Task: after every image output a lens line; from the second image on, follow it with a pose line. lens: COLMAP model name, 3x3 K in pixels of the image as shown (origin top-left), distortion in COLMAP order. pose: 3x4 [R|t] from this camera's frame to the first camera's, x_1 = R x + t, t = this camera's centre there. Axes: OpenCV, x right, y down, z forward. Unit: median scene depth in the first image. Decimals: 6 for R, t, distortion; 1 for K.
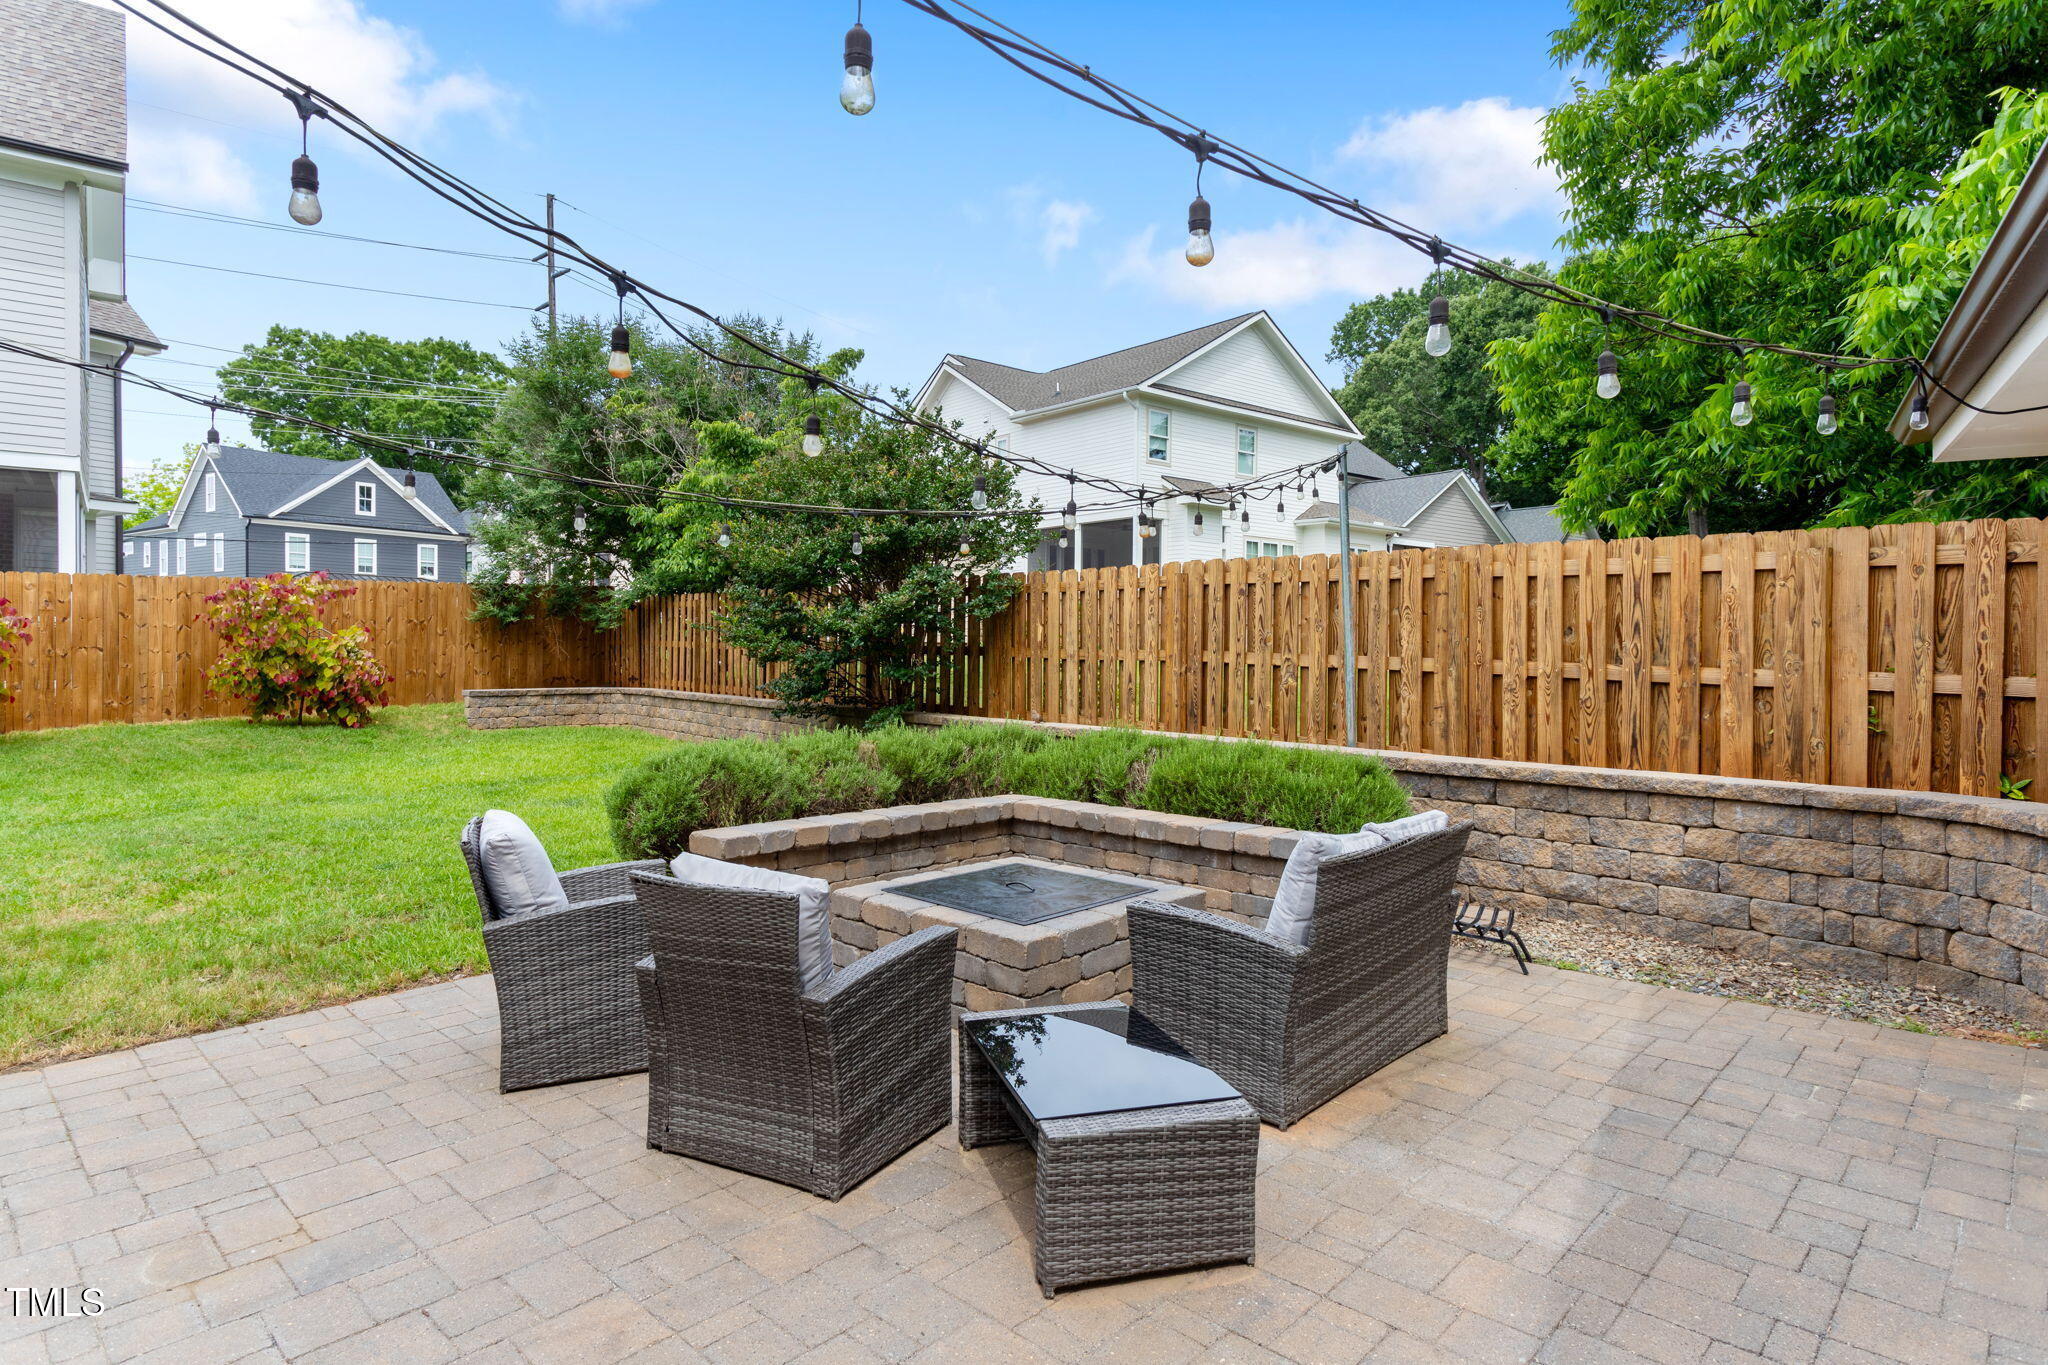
lens RADIAL K [[1125.2, 0, 1023.7], [0, 1125.2, 670.9], [0, 0, 1]] dist [0.019852, -0.003223]
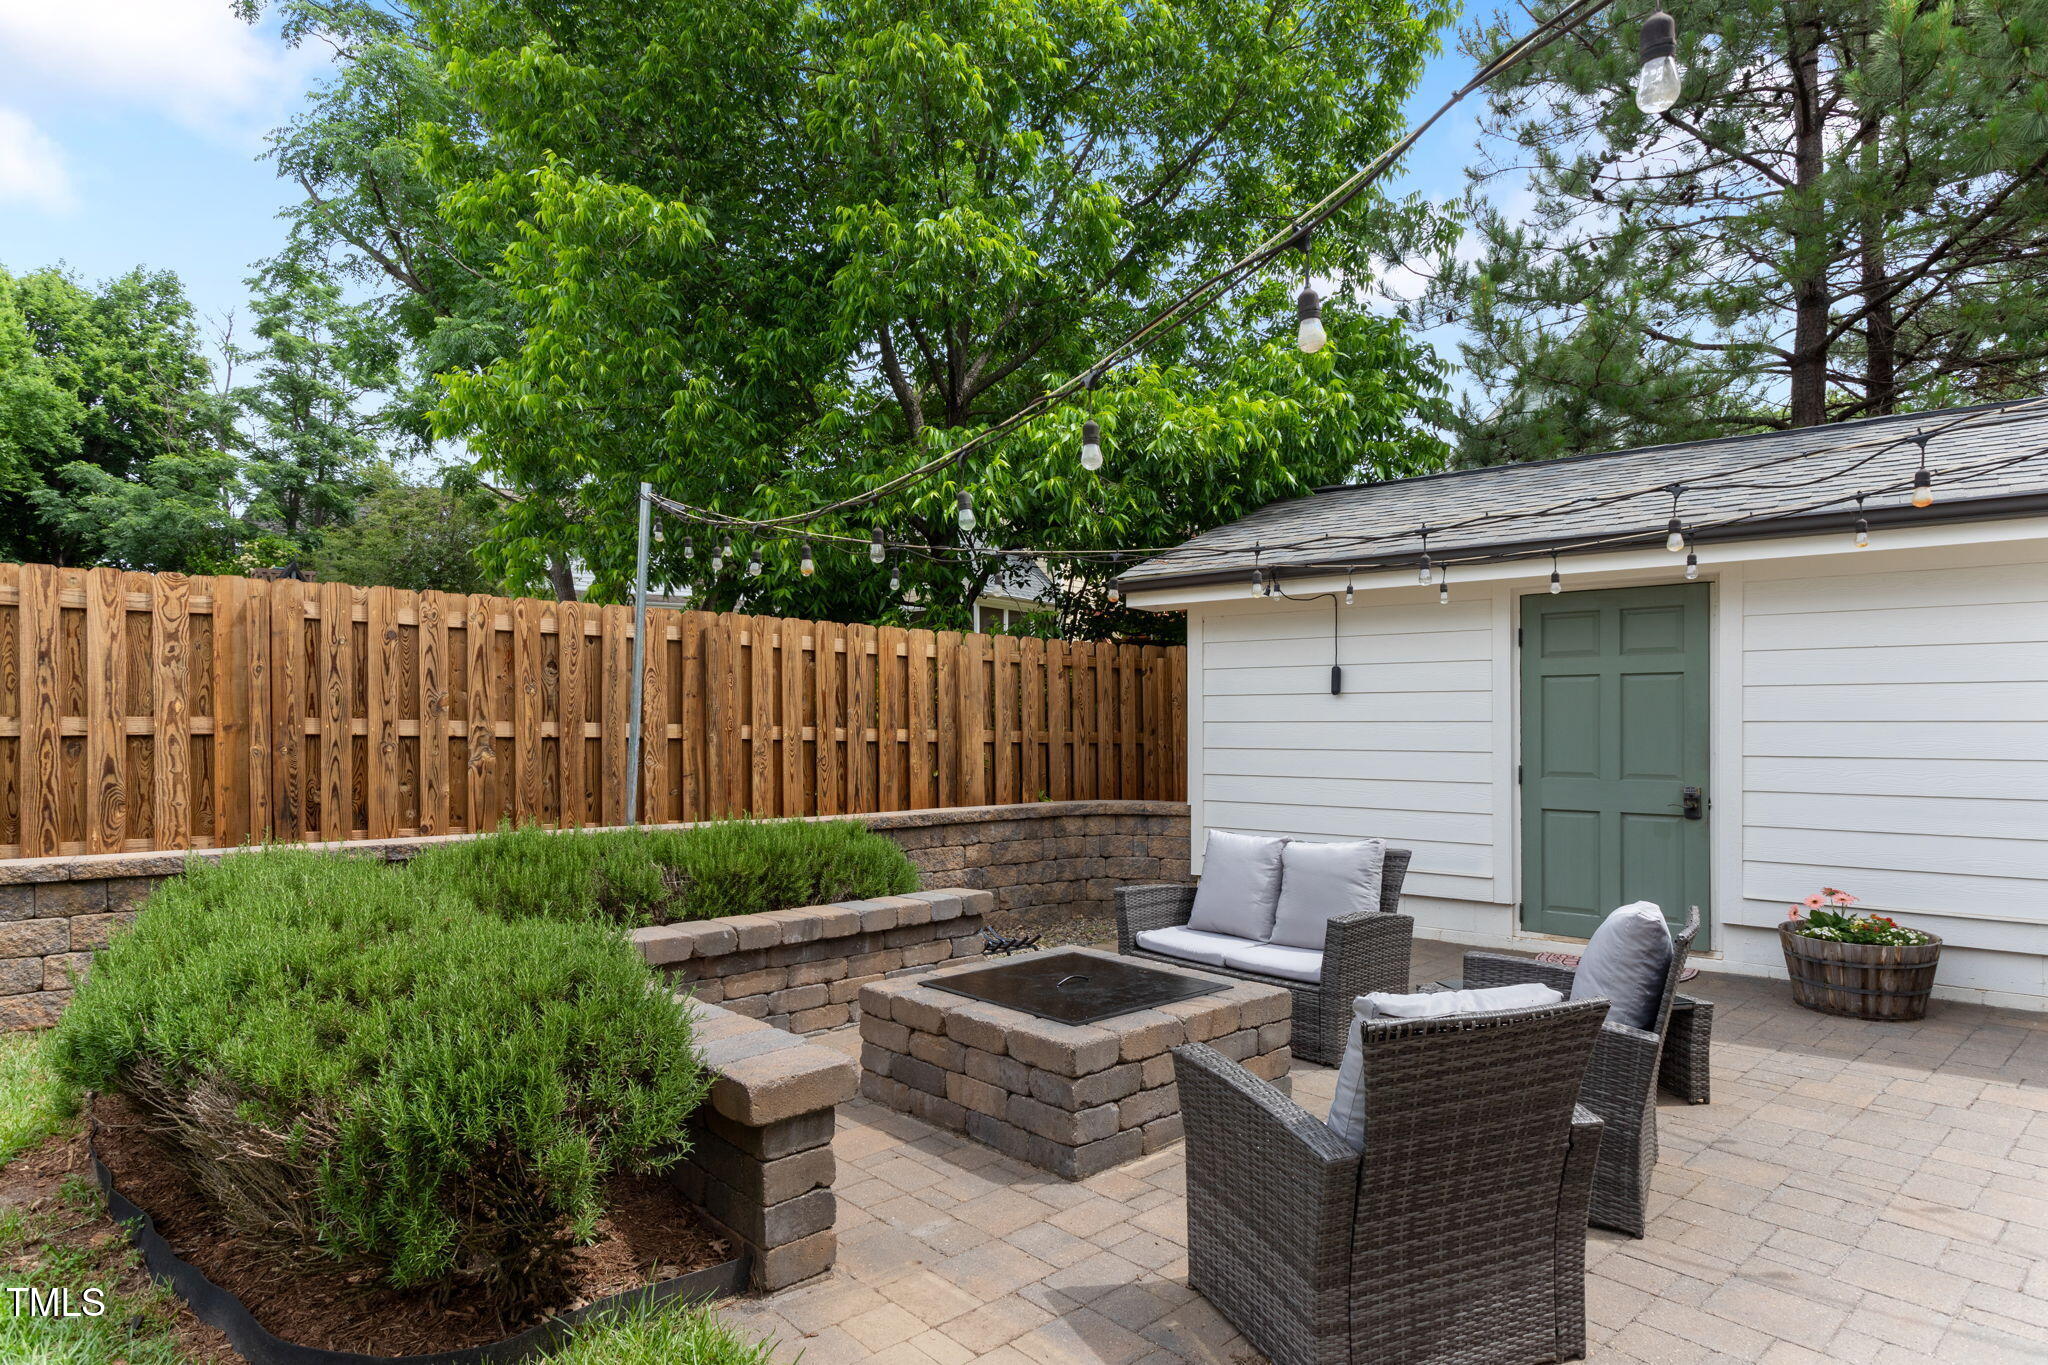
lens RADIAL K [[1153.6, 0, 1005.7], [0, 1153.6, 714.2], [0, 0, 1]] dist [0.027045, -0.010314]
pose [[0.069349, 0.004821, 0.997581, -0.673675], [0.022800, 0.999719, -0.006417, -0.007974], [-0.997332, 0.023190, 0.069219, 0.731633]]
